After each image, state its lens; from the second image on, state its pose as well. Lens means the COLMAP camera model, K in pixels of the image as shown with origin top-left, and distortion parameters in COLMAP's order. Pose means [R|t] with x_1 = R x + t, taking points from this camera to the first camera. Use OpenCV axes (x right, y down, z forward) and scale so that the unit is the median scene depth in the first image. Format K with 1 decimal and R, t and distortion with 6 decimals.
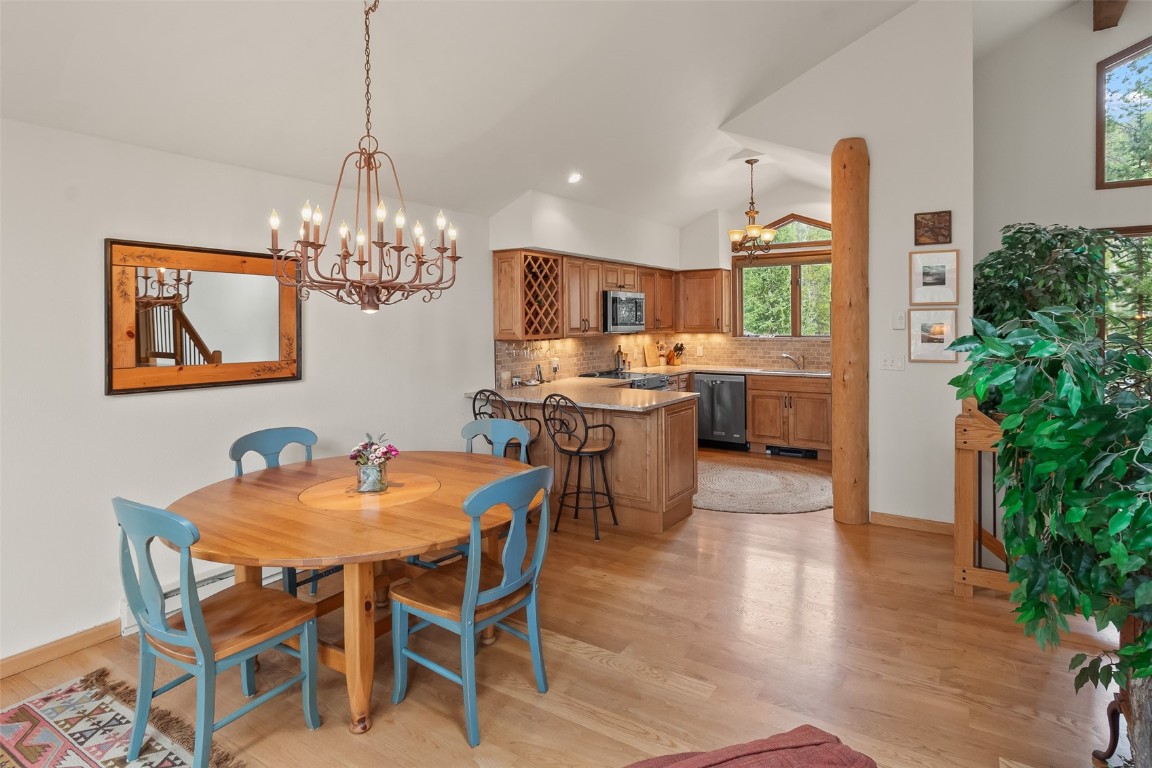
lens RADIAL K [[618.3, 0, 575.7], [0, 618.3, 334.6], [0, 0, 1]] dist [-0.001115, -0.000280]
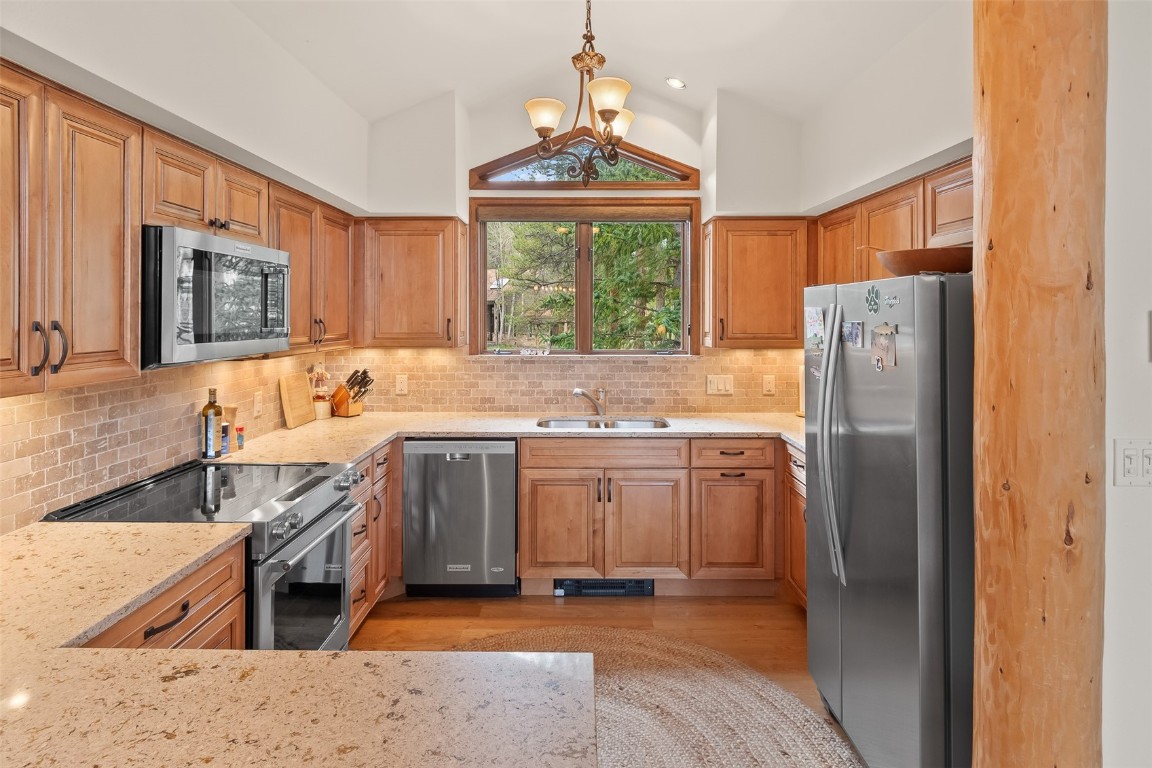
lens RADIAL K [[629.6, 0, 578.5], [0, 629.6, 310.7], [0, 0, 1]] dist [0.000626, -0.001154]
pose [[0.836915, 0.013159, 0.547175, 0.053547], [0.005312, 0.999469, -0.032162, -0.019225], [-0.547308, 0.029823, 0.836400, 0.634339]]
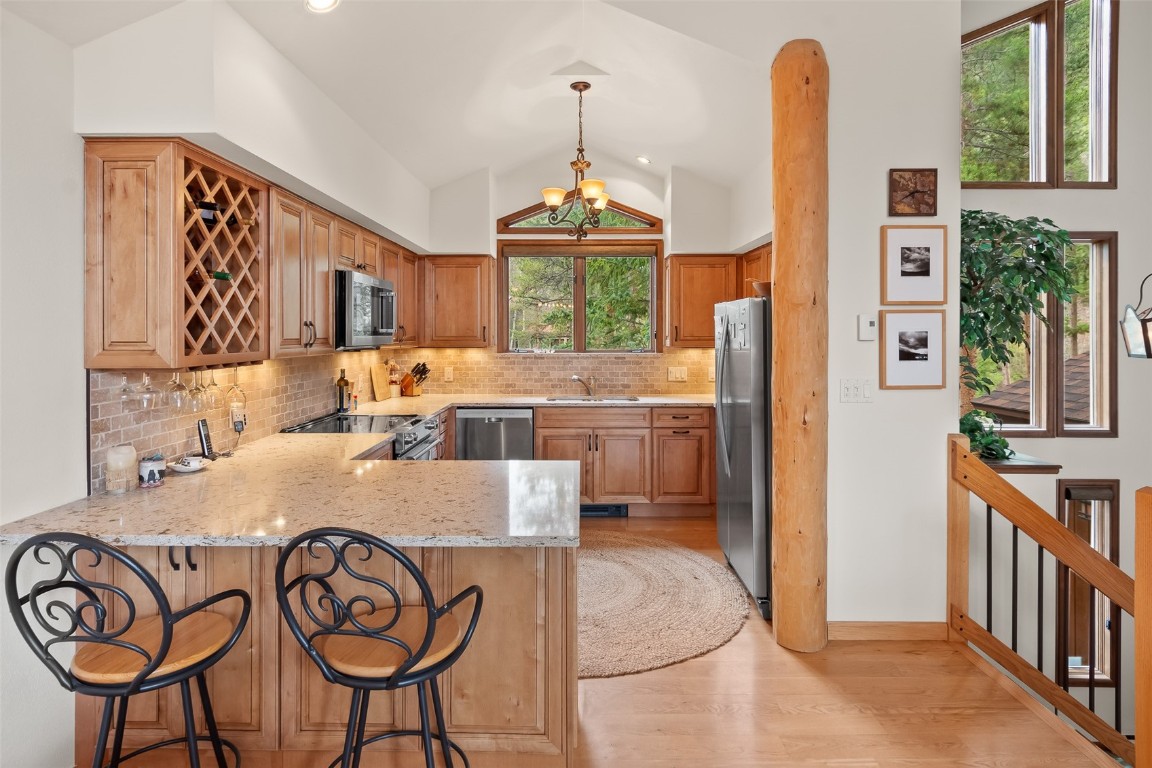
lens RADIAL K [[618.3, 0, 575.7], [0, 618.3, 334.6], [0, 0, 1]] dist [-0.001115, -0.000280]
pose [[0.838763, 0.005380, 0.544470, -0.072675], [0.006722, 0.999773, -0.020234, -0.002655], [-0.544455, 0.020632, 0.838537, 0.435985]]
